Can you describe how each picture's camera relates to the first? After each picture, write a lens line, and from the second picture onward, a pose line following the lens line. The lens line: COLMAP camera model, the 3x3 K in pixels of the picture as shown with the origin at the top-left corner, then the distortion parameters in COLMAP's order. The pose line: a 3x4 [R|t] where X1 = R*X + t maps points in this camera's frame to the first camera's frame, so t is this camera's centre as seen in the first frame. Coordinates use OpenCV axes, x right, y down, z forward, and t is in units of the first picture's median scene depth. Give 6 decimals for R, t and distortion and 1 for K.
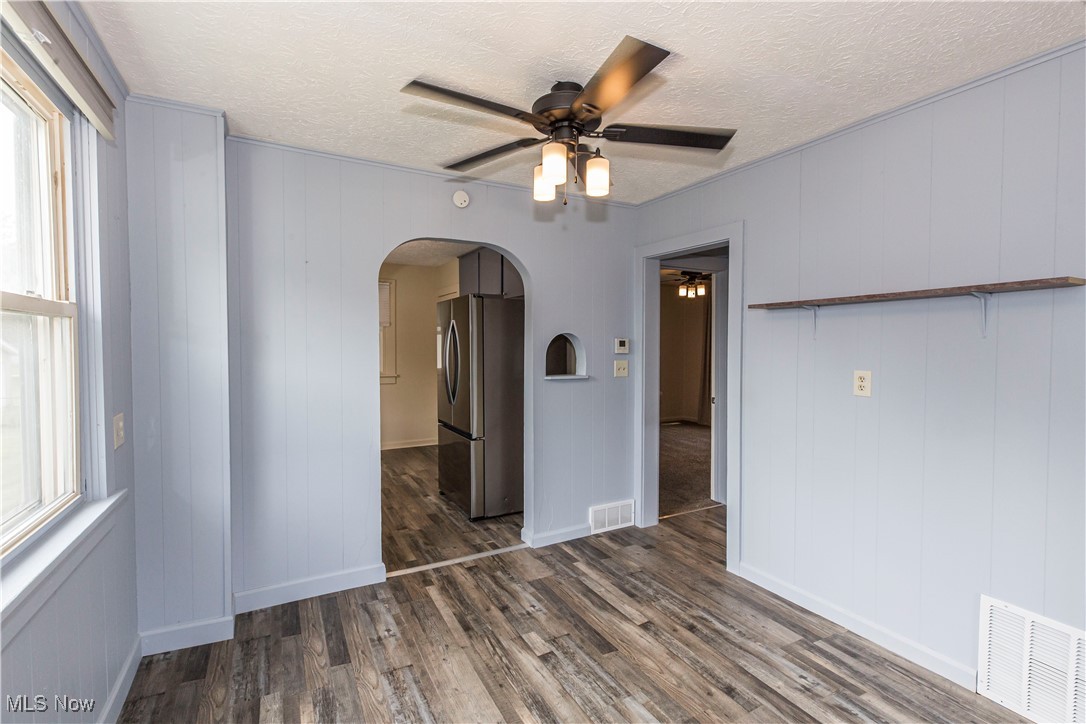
lens RADIAL K [[476.7, 0, 529.8], [0, 476.7, 365.0], [0, 0, 1]] dist [0.001190, 0.000112]
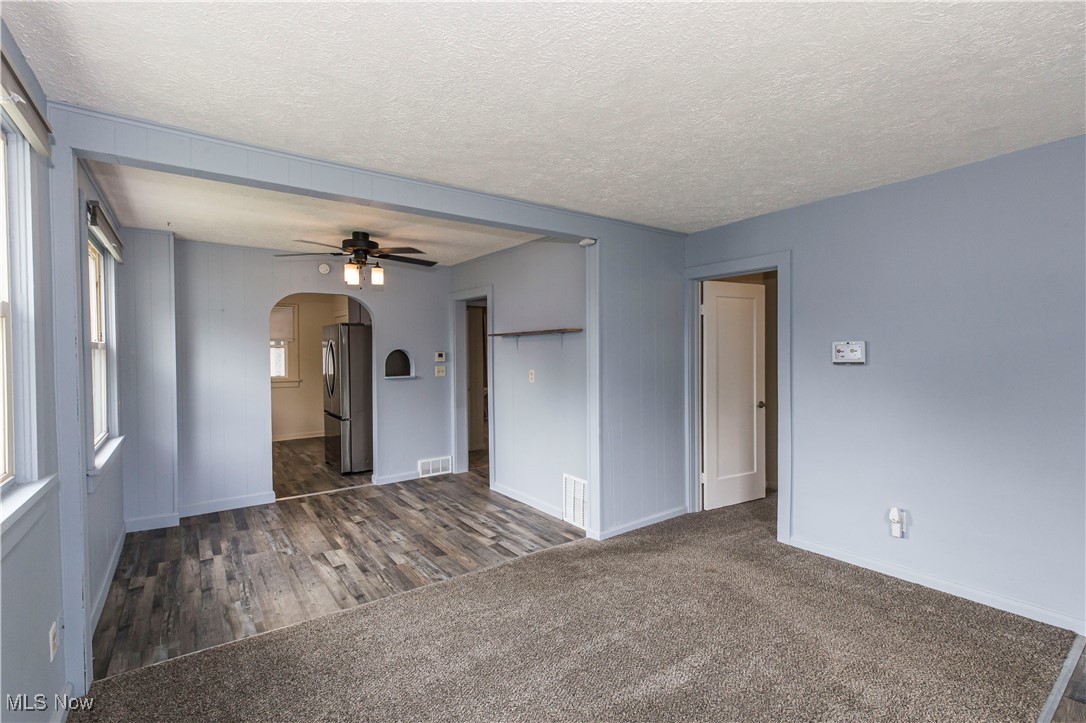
lens RADIAL K [[496.8, 0, 543.0], [0, 496.8, 361.5], [0, 0, 1]] dist [-0.000707, -0.000119]
pose [[0.990605, -0.012344, 0.136196, 0.399339], [0.015077, 0.999705, -0.019054, 0.014590], [-0.135920, 0.020928, 0.990499, -0.863073]]
